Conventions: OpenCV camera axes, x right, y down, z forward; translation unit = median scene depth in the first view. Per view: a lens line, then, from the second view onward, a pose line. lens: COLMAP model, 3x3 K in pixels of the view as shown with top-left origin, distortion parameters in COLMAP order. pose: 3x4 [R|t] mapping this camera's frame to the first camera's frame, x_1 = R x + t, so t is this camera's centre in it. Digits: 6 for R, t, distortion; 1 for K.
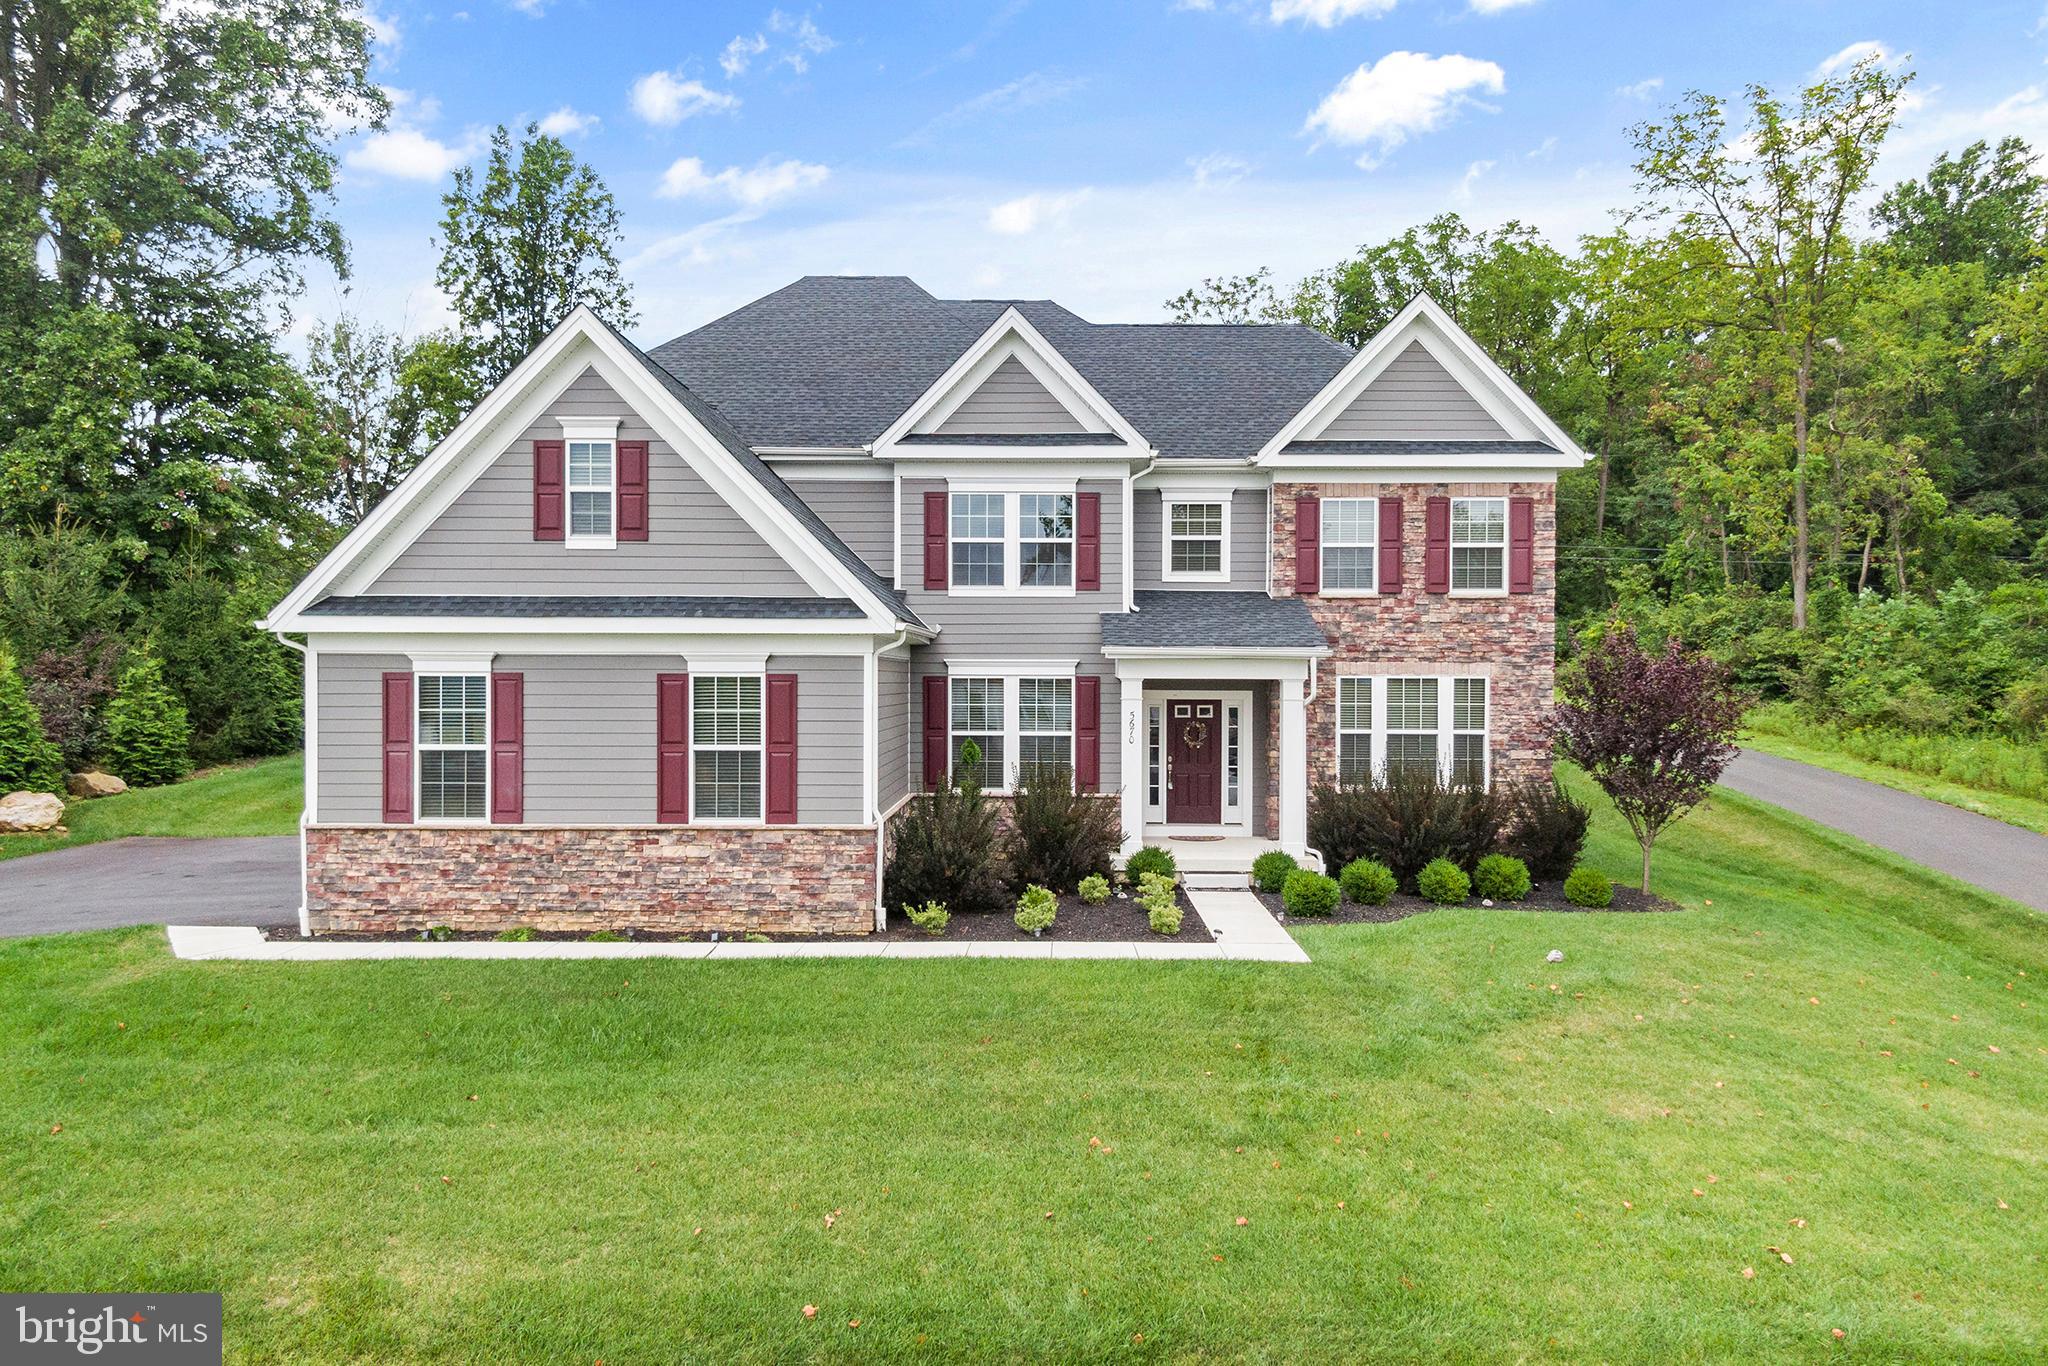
lens RADIAL K [[1450.9, 0, 1024.4], [0, 1450.9, 684.2], [0, 0, 1]] dist [0.031592, -0.050708]
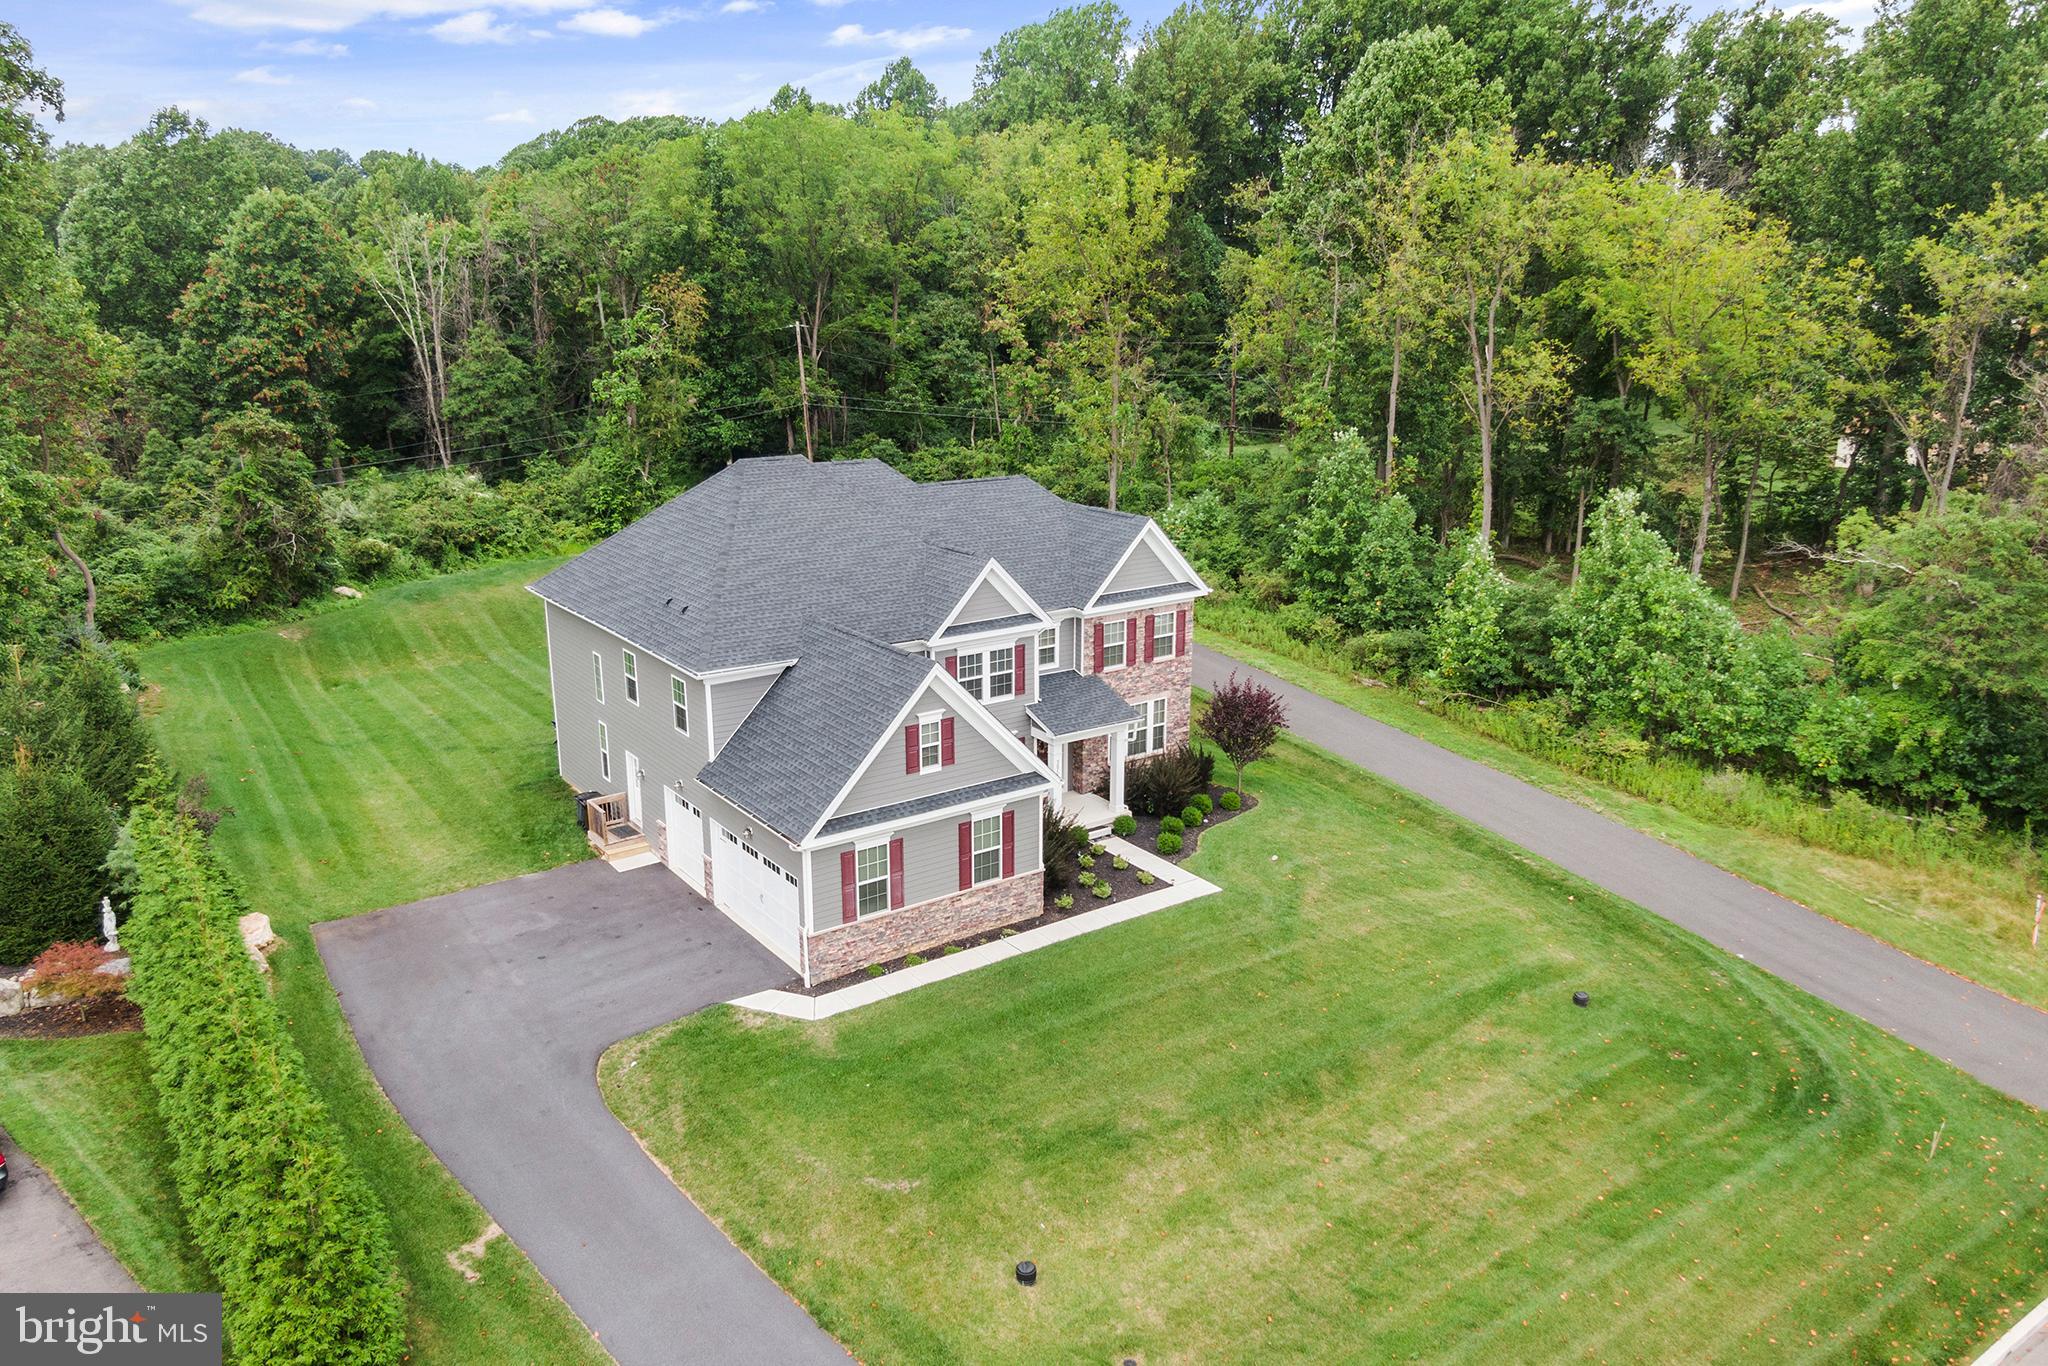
lens RADIAL K [[1450.9, 0, 1022.9], [0, 1450.9, 667.4], [0, 0, 1]] dist [0.031592, -0.050708]
pose [[0.809231, -0.153194, 0.567165, -1.025914], [0.006206, 0.967579, 0.252492, -0.579355], [-0.587457, -0.200804, 0.783946, -0.485955]]
